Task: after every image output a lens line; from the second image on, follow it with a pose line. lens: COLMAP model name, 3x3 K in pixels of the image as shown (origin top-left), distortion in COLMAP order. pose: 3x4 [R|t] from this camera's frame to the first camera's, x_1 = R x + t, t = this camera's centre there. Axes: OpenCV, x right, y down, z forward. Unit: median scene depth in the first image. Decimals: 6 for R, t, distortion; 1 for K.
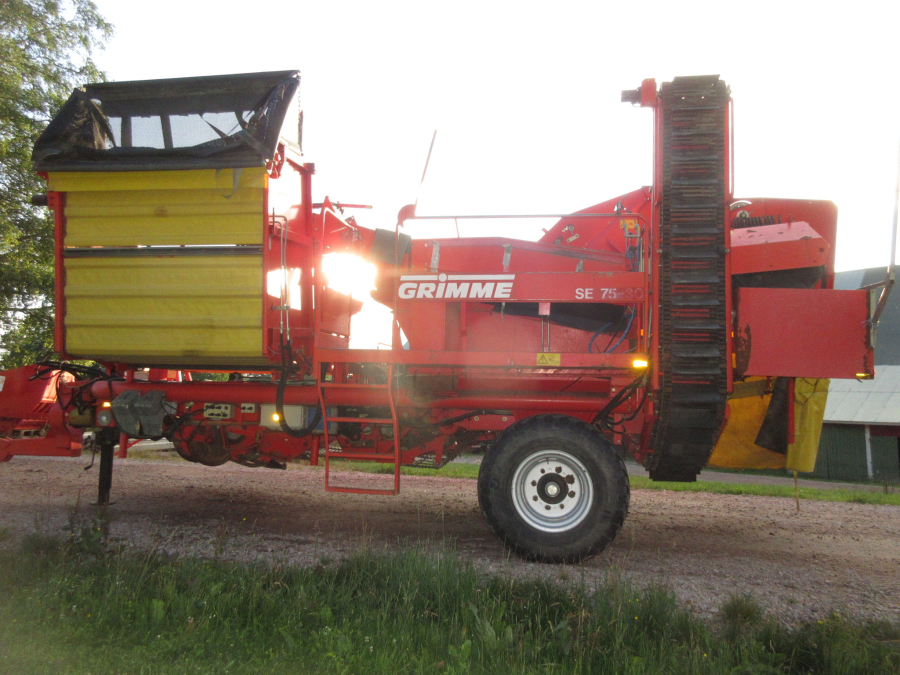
lens RADIAL K [[665.4, 0, 451.5], [0, 665.4, 331.7], [0, 0, 1]] dist [-0.000968, 0.004680]
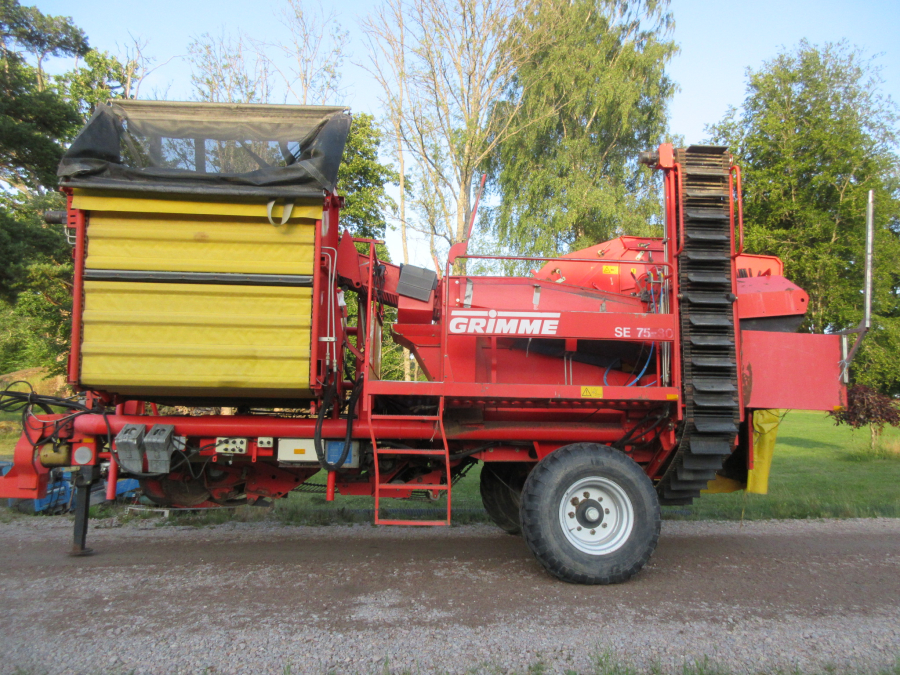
lens RADIAL K [[665.4, 0, 451.5], [0, 665.4, 331.7], [0, 0, 1]] dist [-0.000968, 0.004680]
pose [[0.977014, 0.023928, 0.211828, -0.294804], [-0.011874, 0.998246, -0.057995, 0.008575], [-0.212844, 0.054147, 0.975585, -0.010639]]
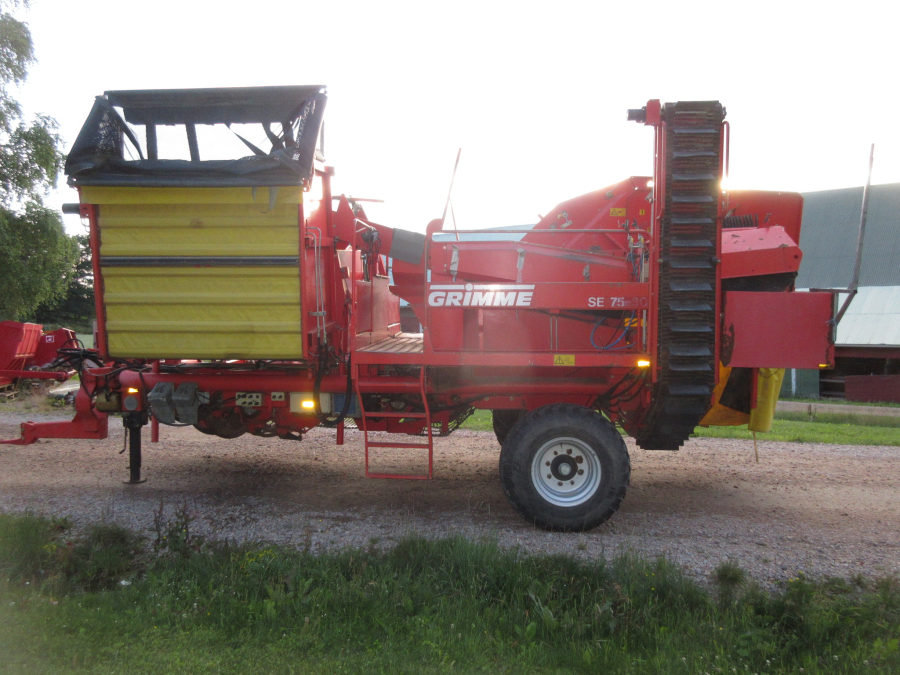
lens RADIAL K [[665.4, 0, 451.5], [0, 665.4, 331.7], [0, 0, 1]] dist [-0.000968, 0.004680]
pose [[0.995949, -0.021069, 0.087414, -0.138130], [0.009808, 0.991816, 0.127301, -0.146693], [-0.089381, -0.125928, 0.988005, -0.095657]]
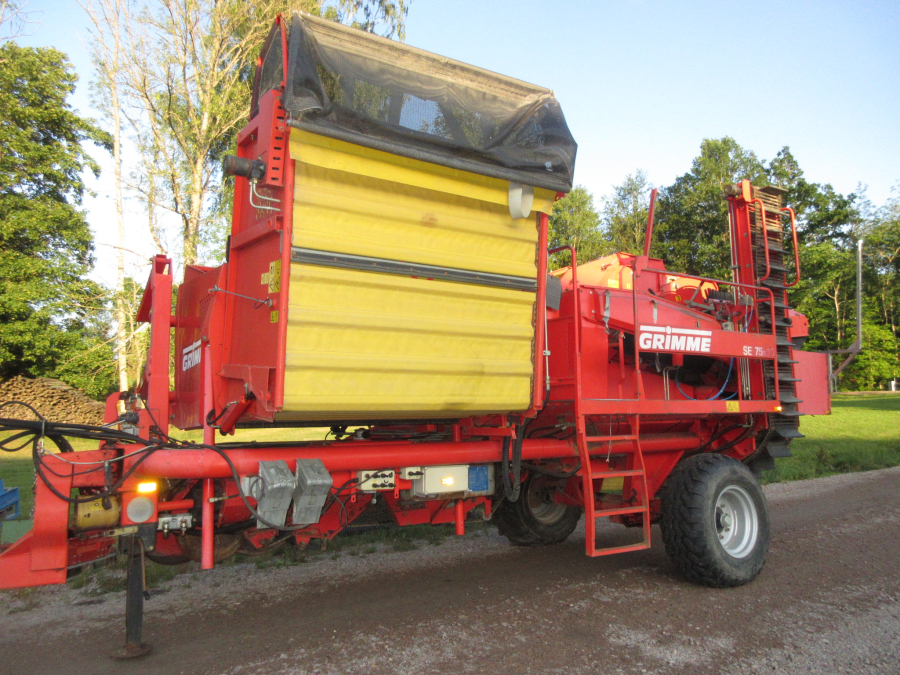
lens RADIAL K [[665.4, 0, 451.5], [0, 665.4, 331.7], [0, 0, 1]] dist [-0.000968, 0.004680]
pose [[0.744493, 0.054907, 0.665368, -0.952566], [-0.023523, 0.998151, -0.056048, -0.011778], [-0.667215, 0.026076, 0.744408, 0.441230]]
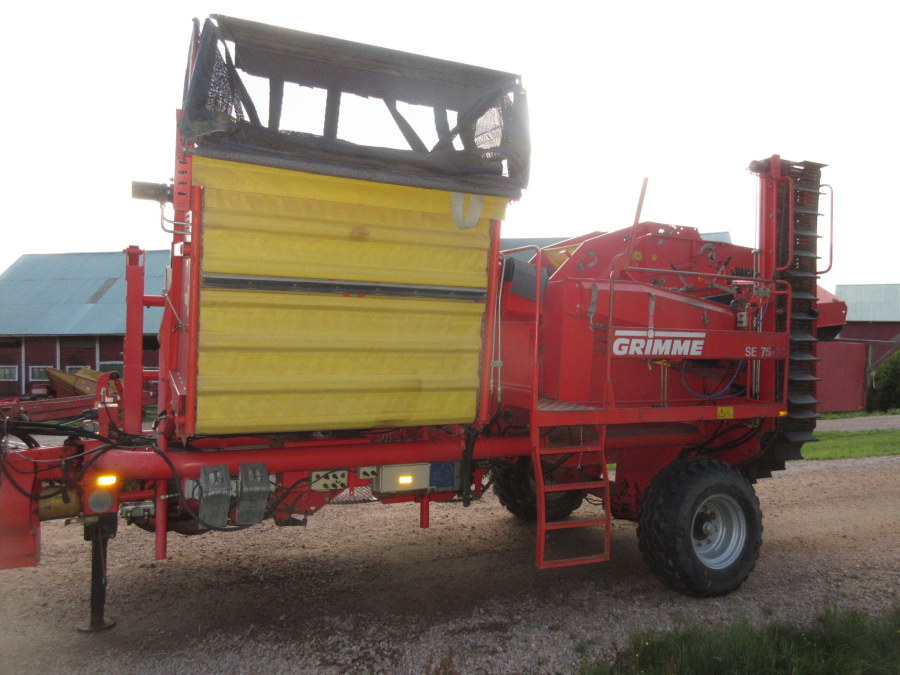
lens RADIAL K [[665.4, 0, 451.5], [0, 665.4, 331.7], [0, 0, 1]] dist [-0.000968, 0.004680]
pose [[0.831178, 0.002762, 0.555999, -0.787156], [-0.050915, 0.996164, 0.071165, -0.136820], [-0.553670, -0.087460, 0.828131, 0.349275]]
